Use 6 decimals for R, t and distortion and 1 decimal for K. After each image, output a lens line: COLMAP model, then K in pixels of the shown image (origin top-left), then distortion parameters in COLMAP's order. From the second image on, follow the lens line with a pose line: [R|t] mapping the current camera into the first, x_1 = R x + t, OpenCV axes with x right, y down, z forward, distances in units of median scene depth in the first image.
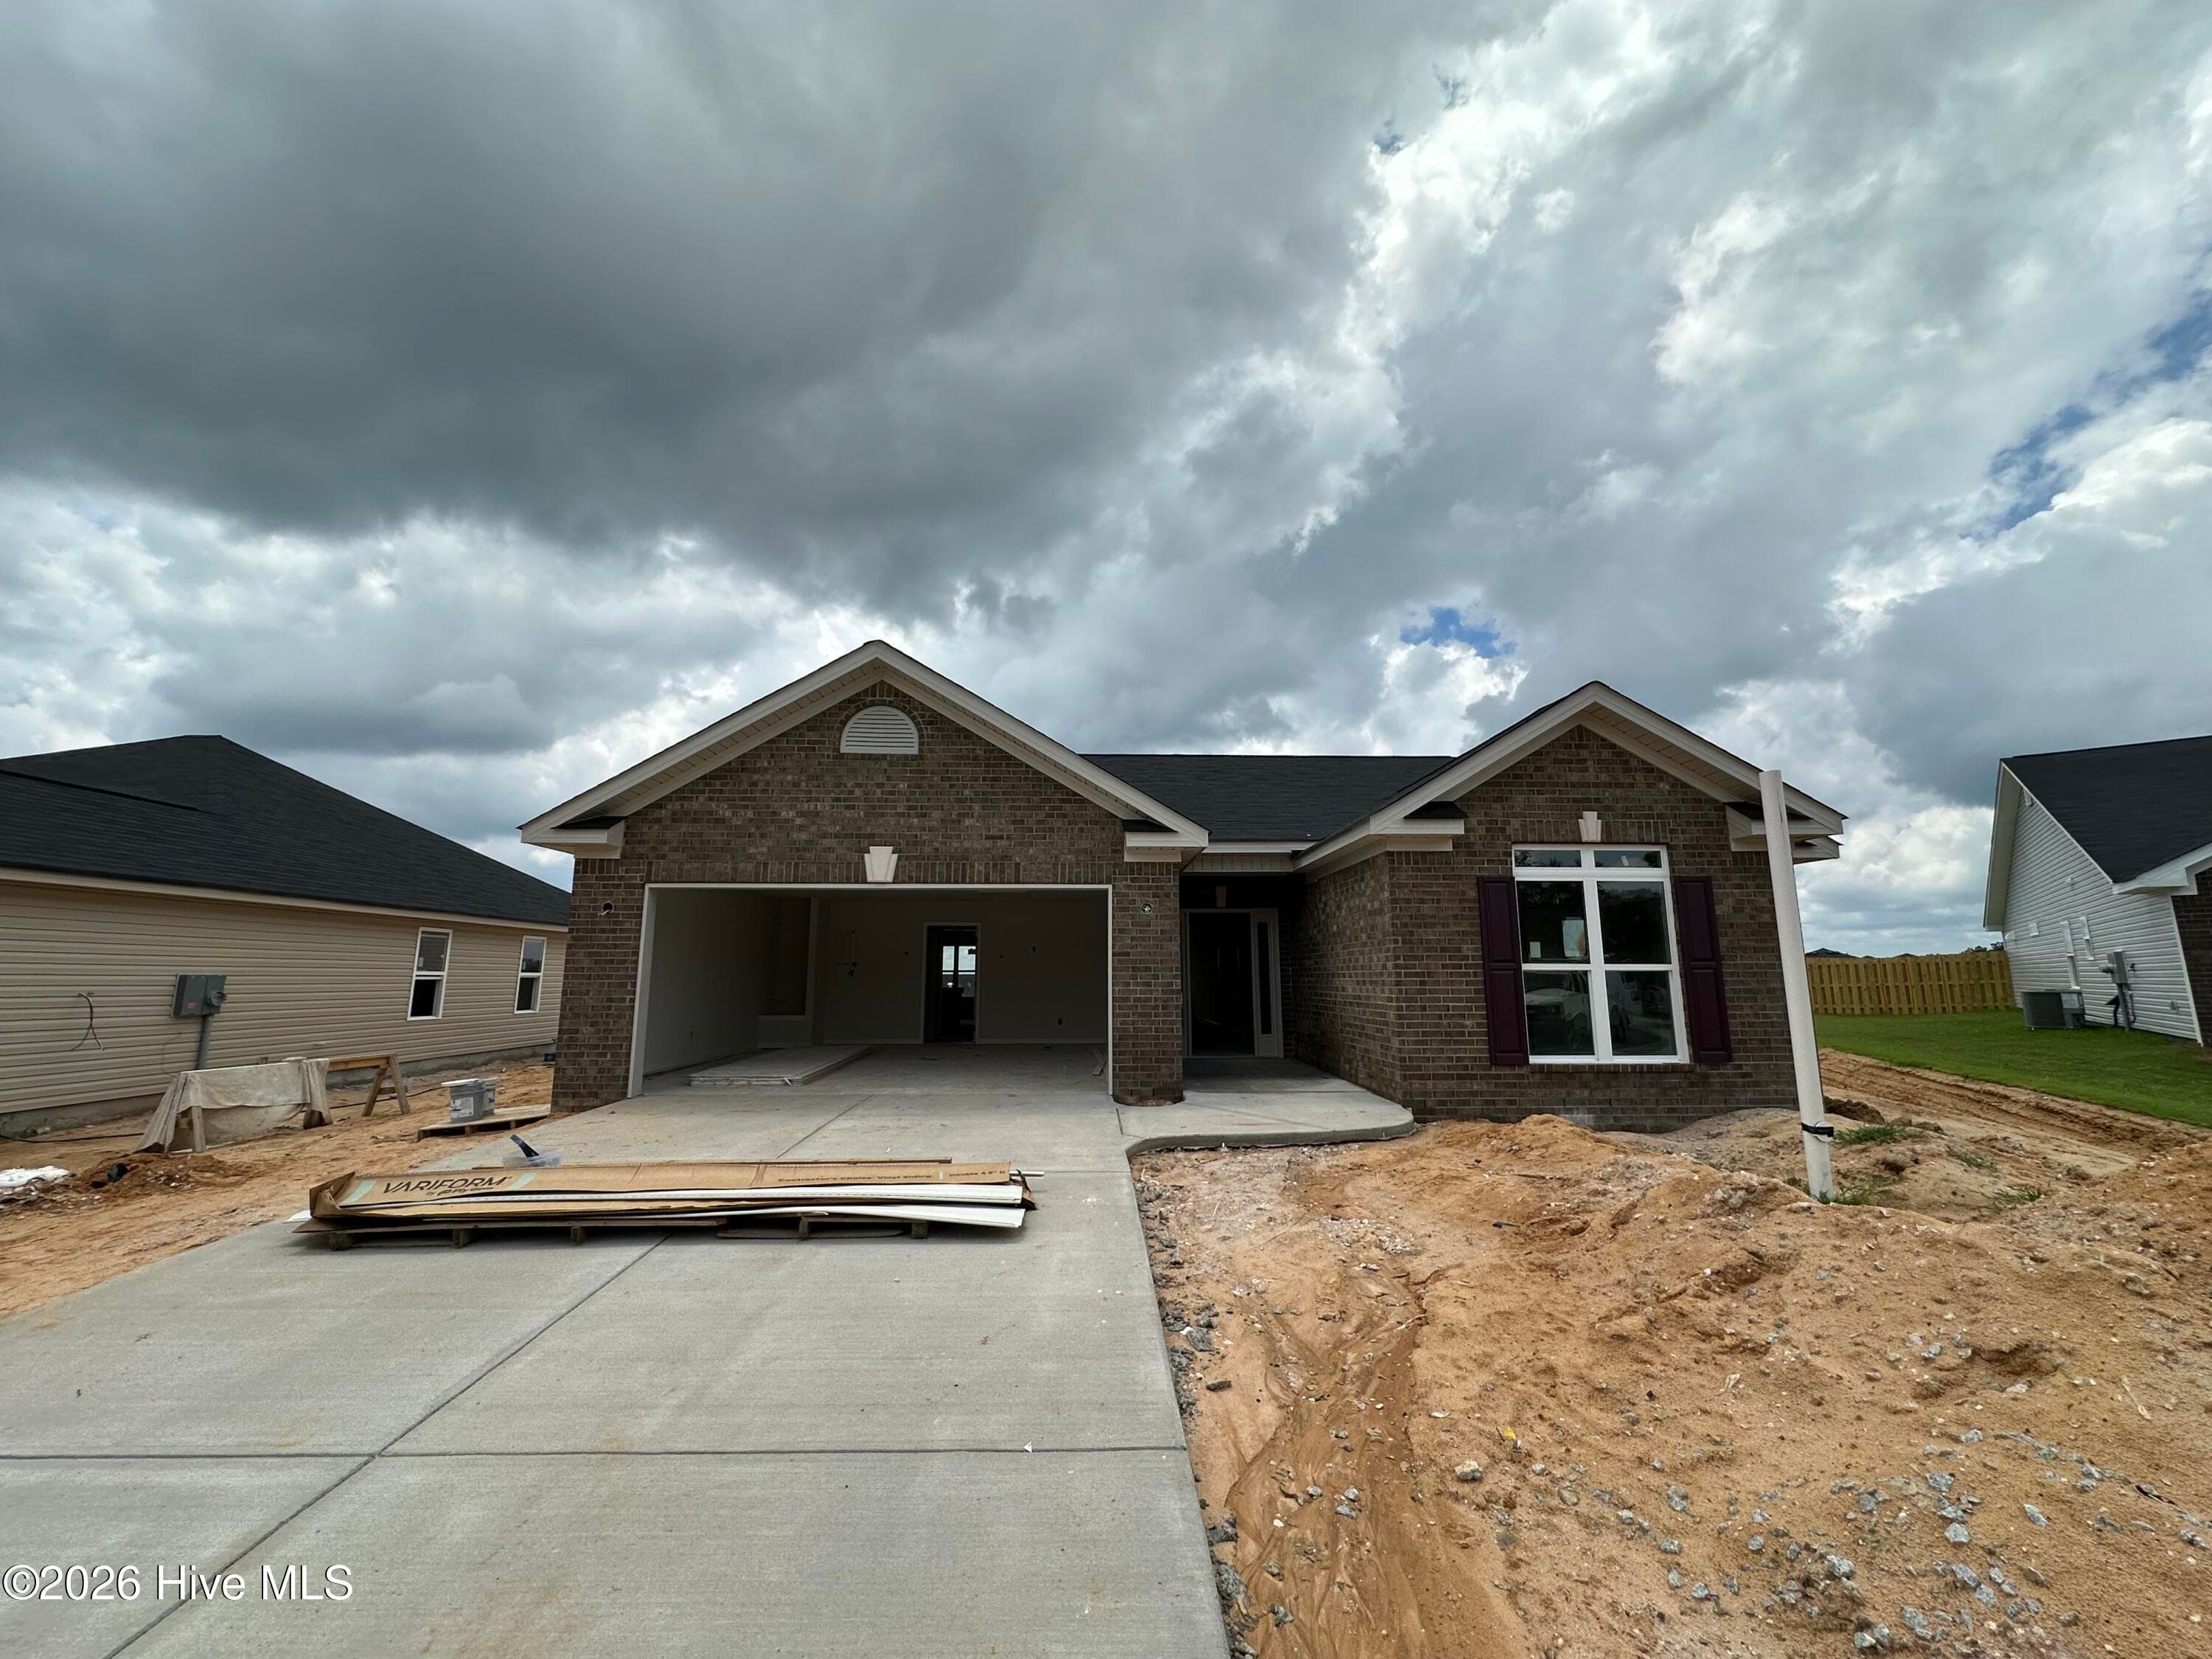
lens RADIAL K [[890.2, 0, 1106.8], [0, 890.2, 823.1], [0, 0, 1]] dist [-0.005440, 0.000033]
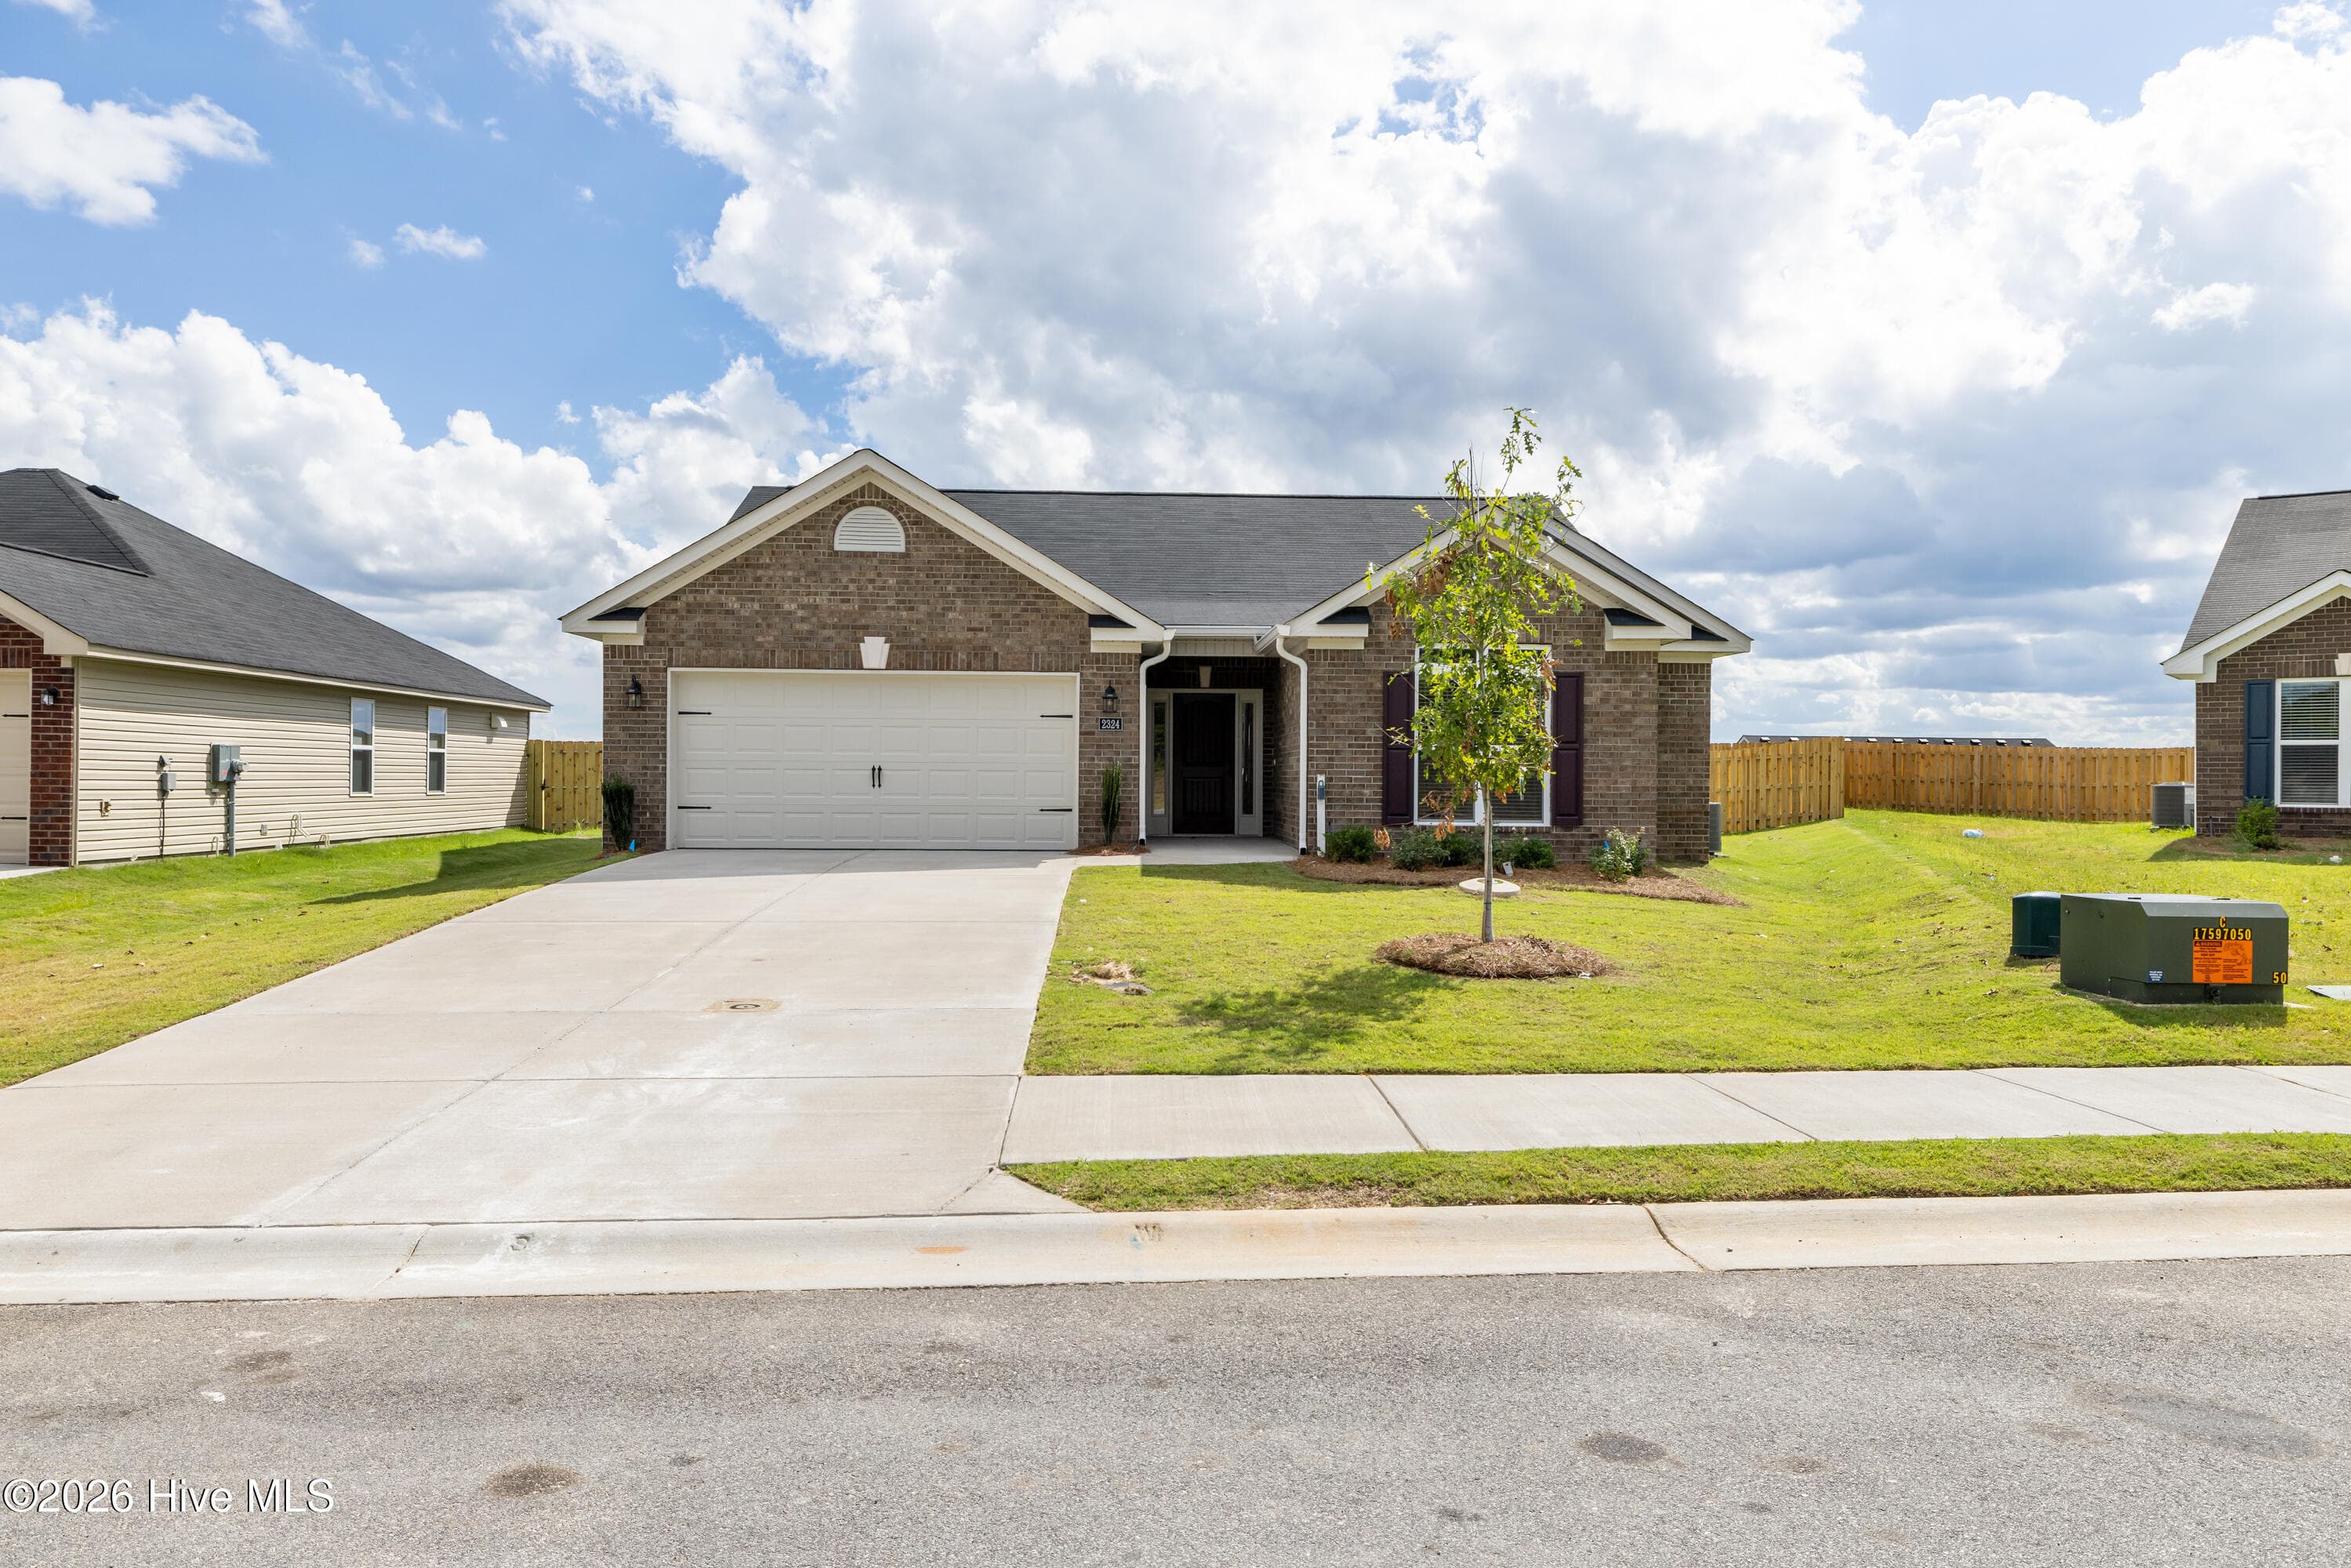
lens RADIAL K [[2053.4, 0, 1260.9], [0, 2053.4, 850.9], [0, 0, 1]] dist [0.008188, 0.016742]
pose [[0.999738, 0.008534, 0.021235, 0.189073], [-0.012405, 0.981816, 0.189428, -0.213619], [-0.019232, -0.189641, 0.981665, -1.673005]]
